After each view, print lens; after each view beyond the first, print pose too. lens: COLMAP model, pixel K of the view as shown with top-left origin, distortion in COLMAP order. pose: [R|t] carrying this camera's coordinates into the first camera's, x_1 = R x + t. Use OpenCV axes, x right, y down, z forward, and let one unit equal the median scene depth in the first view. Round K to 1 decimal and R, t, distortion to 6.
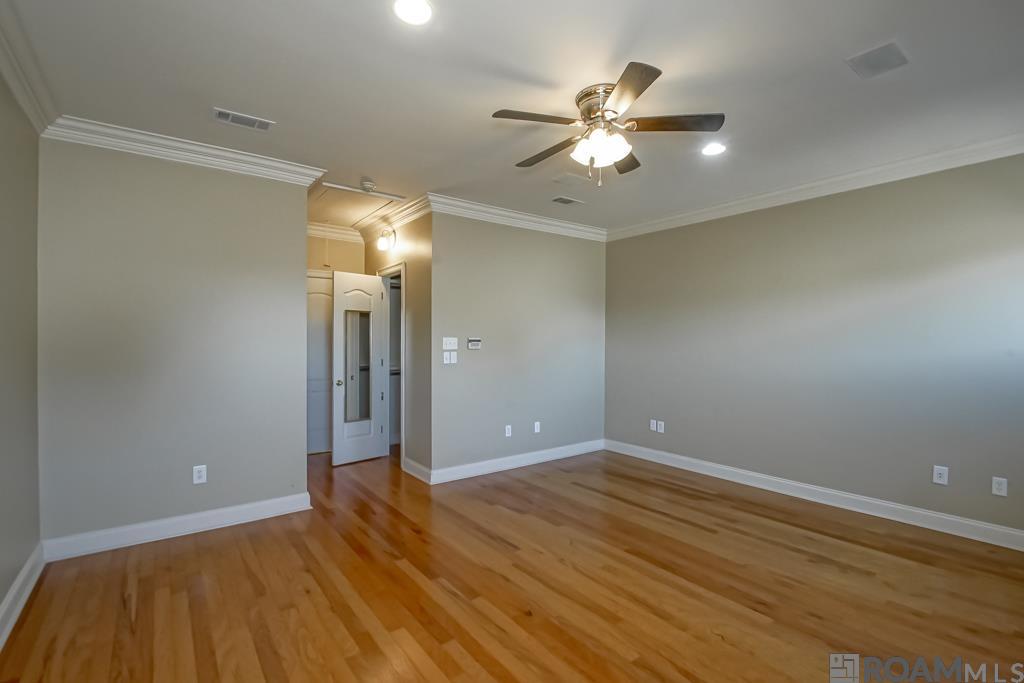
lens RADIAL K [[470.1, 0, 511.5], [0, 470.1, 346.6], [0, 0, 1]] dist [-0.004175, -0.000431]
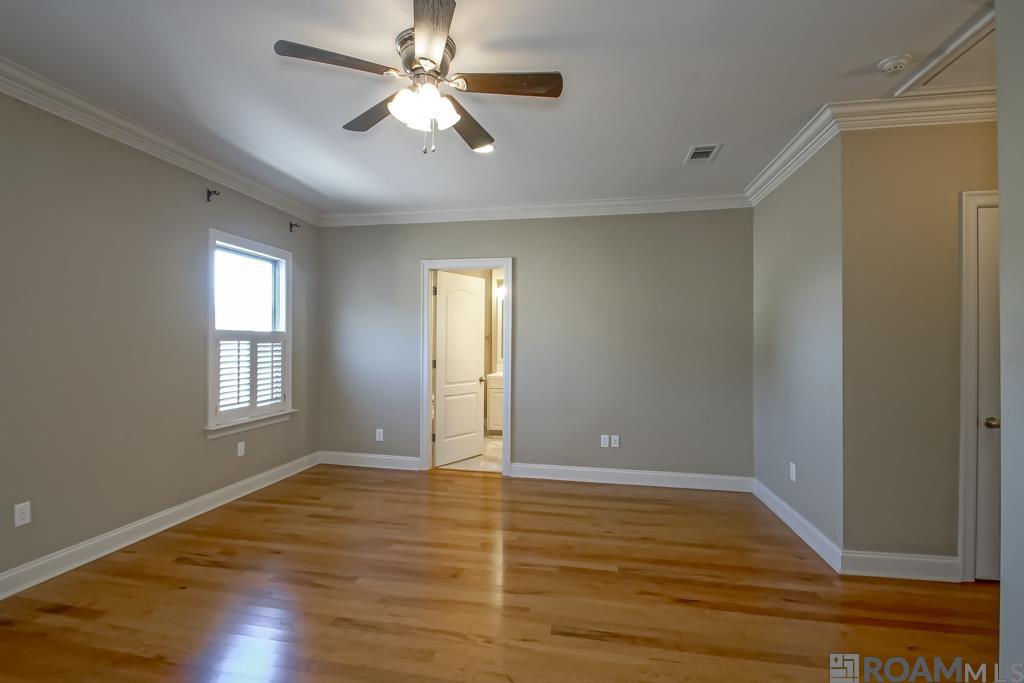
lens RADIAL K [[470.1, 0, 511.5], [0, 470.1, 346.6], [0, 0, 1]] dist [-0.004175, -0.000431]
pose [[-0.743226, -0.005817, -0.669015, 0.631821], [-0.014601, 0.999865, 0.007527, -0.006207], [0.668881, 0.015363, -0.743211, 1.724860]]
